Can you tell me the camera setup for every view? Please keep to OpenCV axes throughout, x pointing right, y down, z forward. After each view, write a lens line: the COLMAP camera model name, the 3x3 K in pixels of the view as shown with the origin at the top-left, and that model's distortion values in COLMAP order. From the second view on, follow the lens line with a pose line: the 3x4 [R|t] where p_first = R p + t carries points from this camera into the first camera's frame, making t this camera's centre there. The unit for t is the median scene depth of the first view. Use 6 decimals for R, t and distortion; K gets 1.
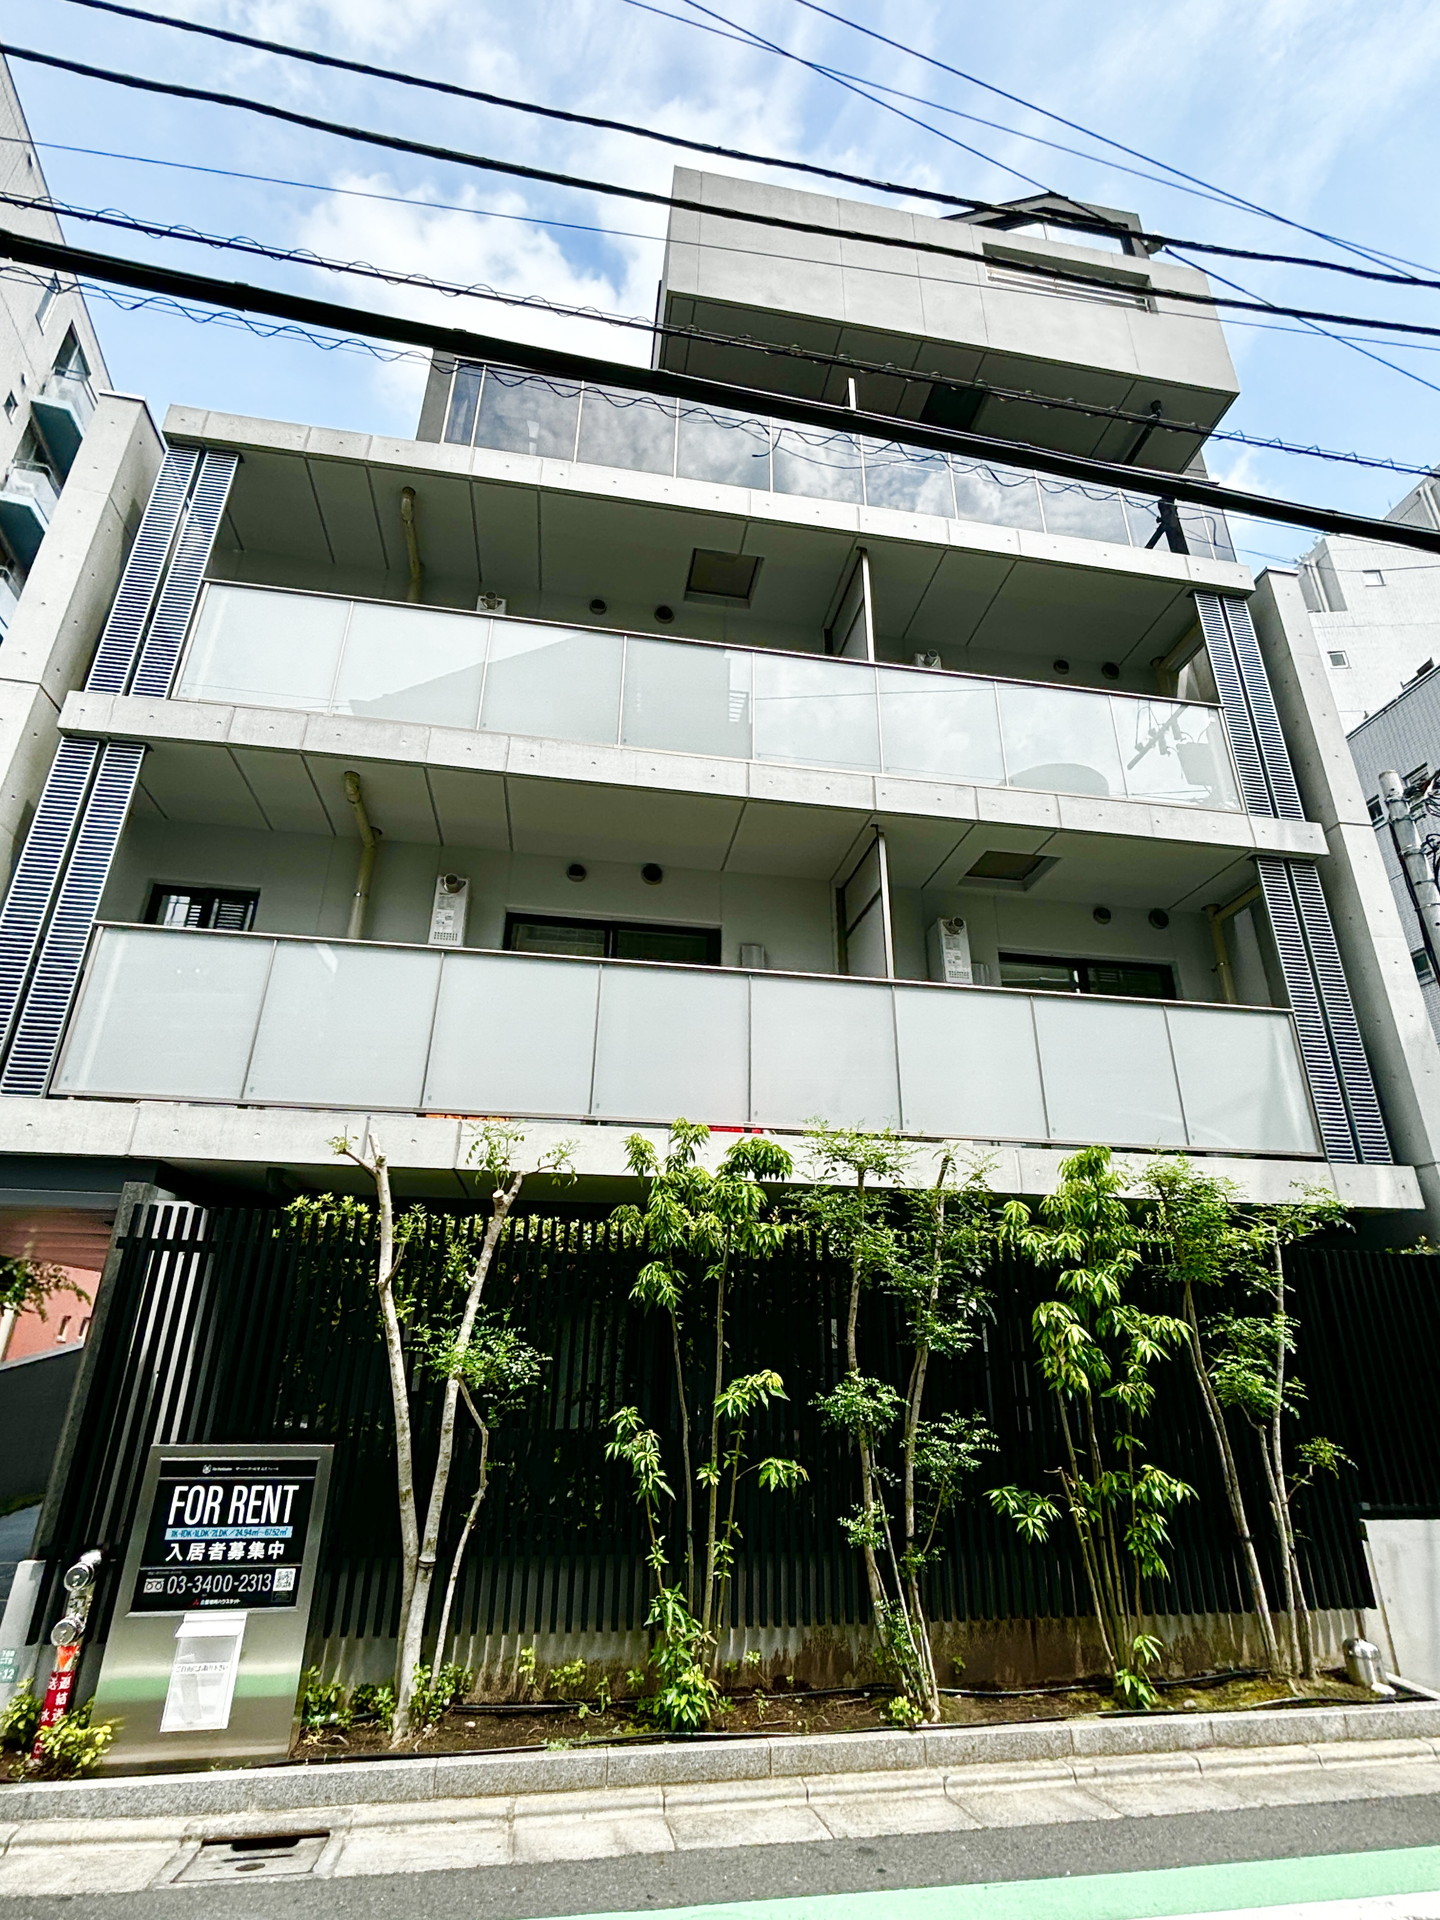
lens RADIAL K [[924.4, 0, 724.1], [0, 924.4, 970.6], [0, 0, 1]] dist [-0.001371, 0.003694]
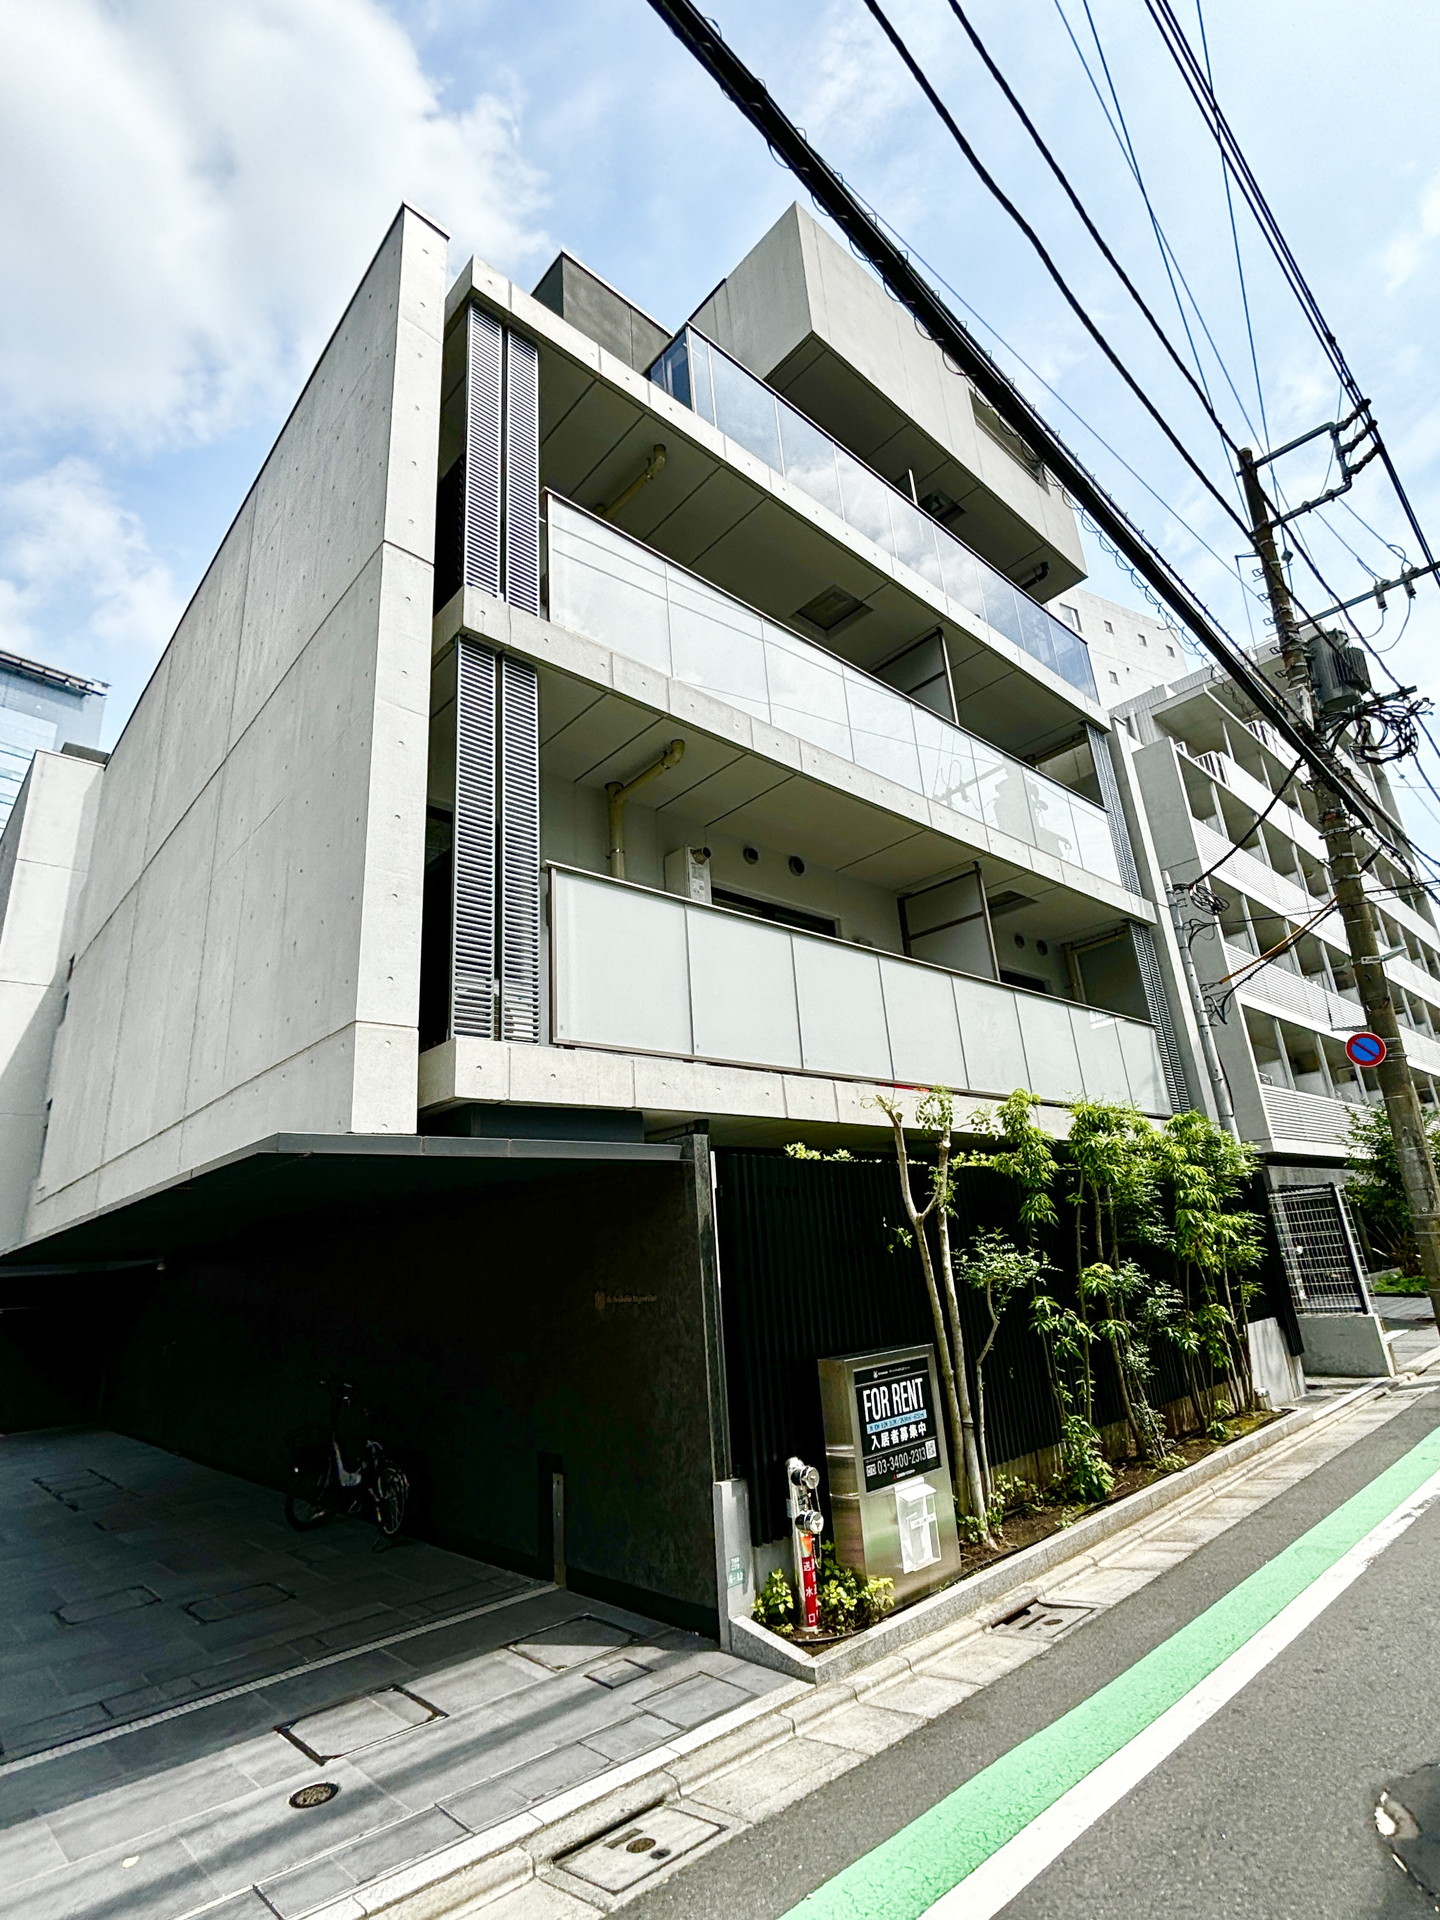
lens RADIAL K [[924.4, 0, 728.3], [0, 924.4, 963.0], [0, 0, 1]] dist [-0.001371, 0.003694]
pose [[0.833873, 0.102173, 0.542416, -1.156812], [-0.134152, 0.990767, 0.019608, 0.006566], [-0.535405, -0.089117, 0.839881, 0.110531]]
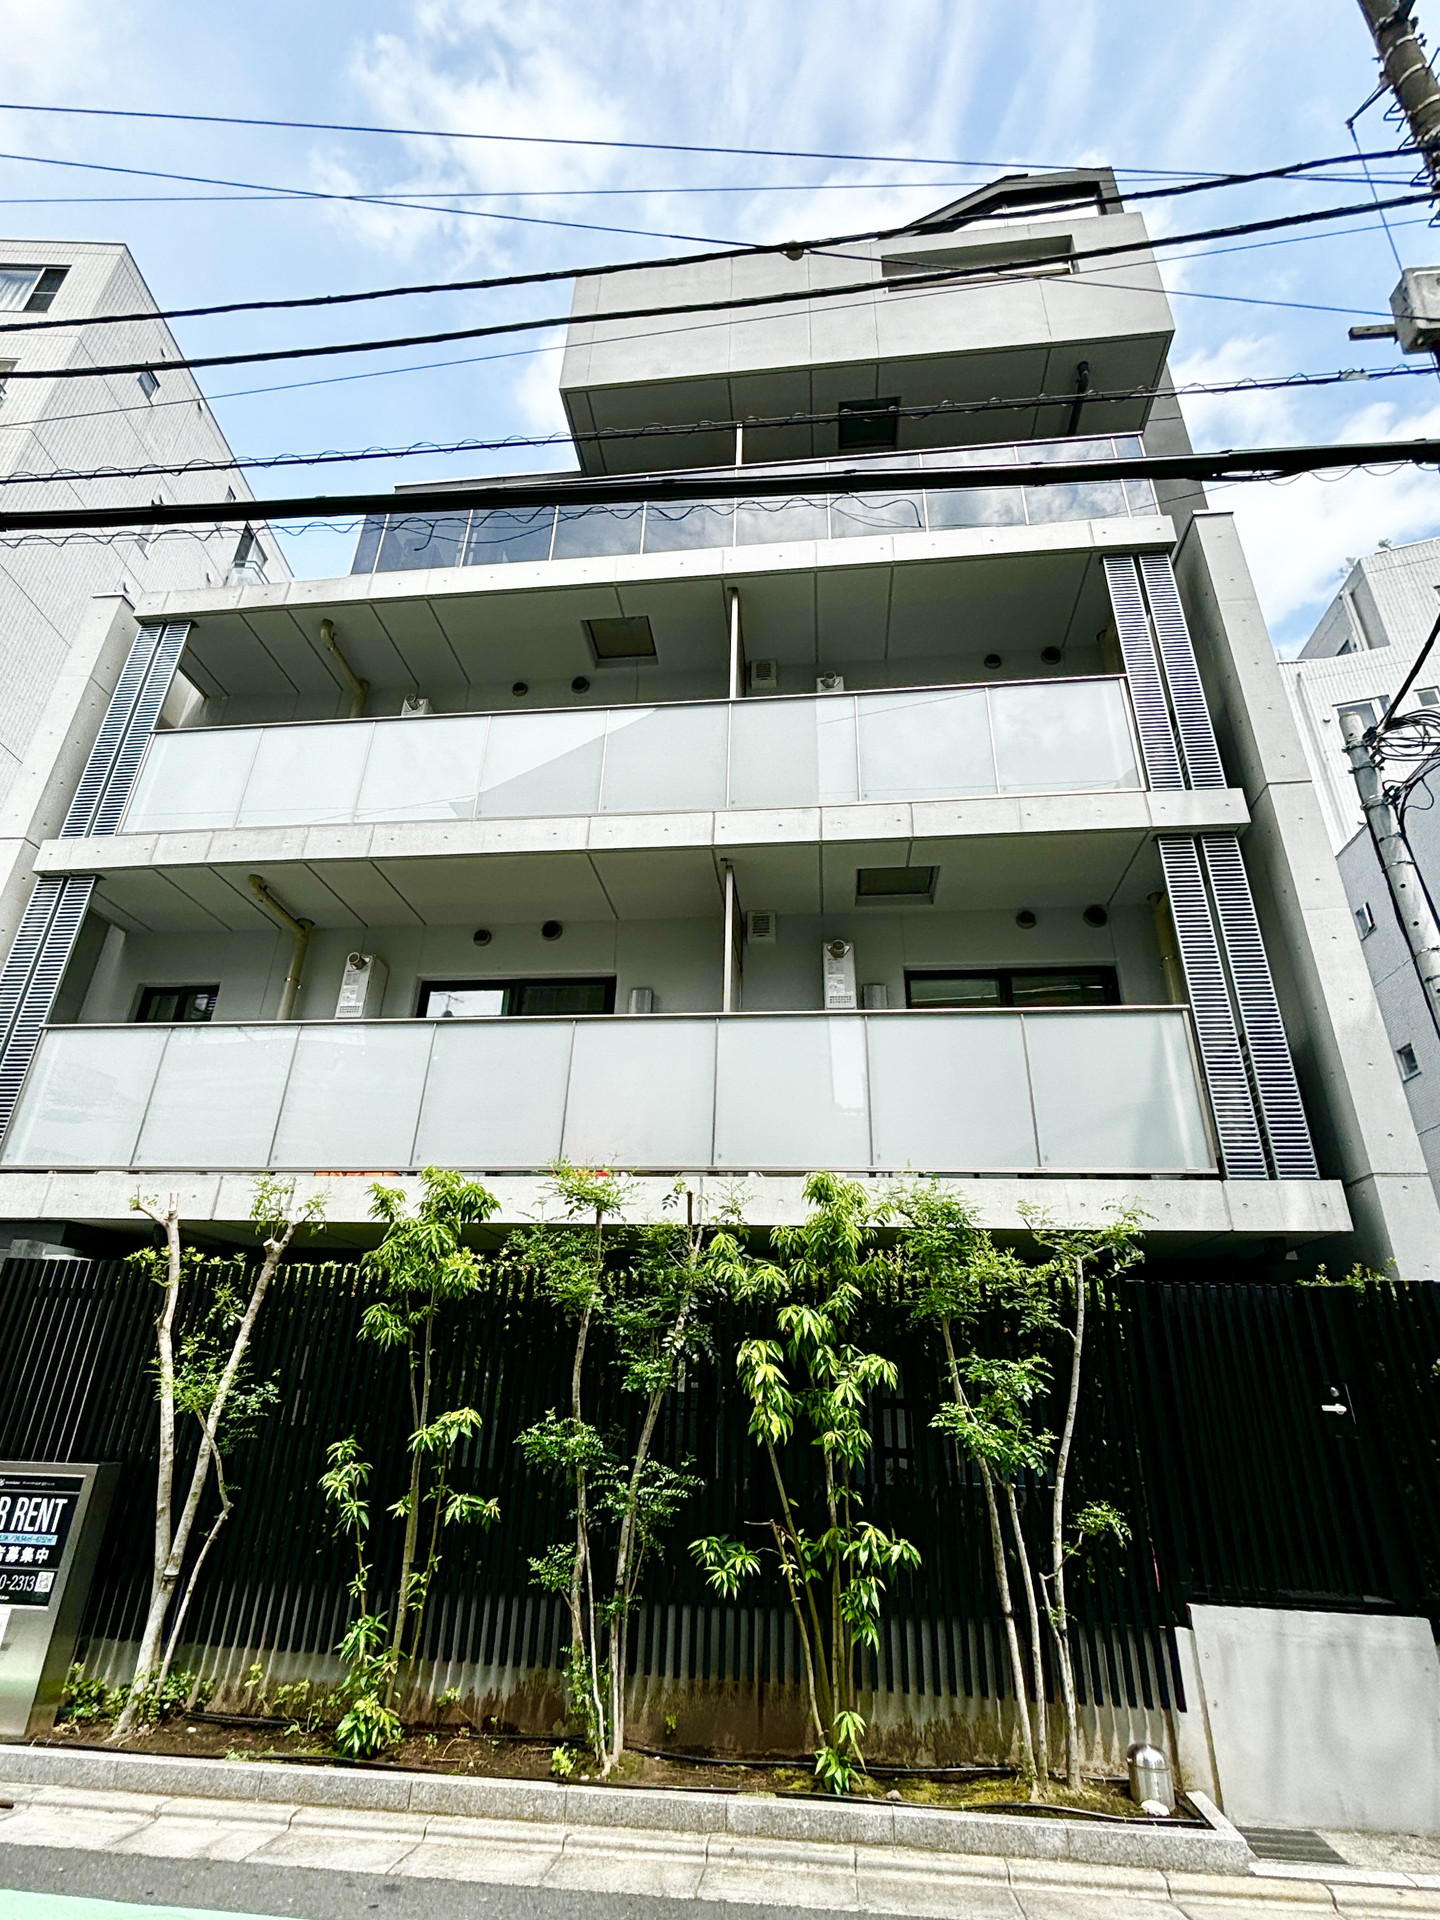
lens RADIAL K [[924.4, 0, 720.1], [0, 924.4, 970.4], [0, 0, 1]] dist [-0.001371, 0.003694]
pose [[0.962025, -0.100663, -0.253723, 0.565996], [0.088662, 0.994352, -0.058329, 0.028554], [0.258162, 0.033618, 0.965517, 0.052881]]
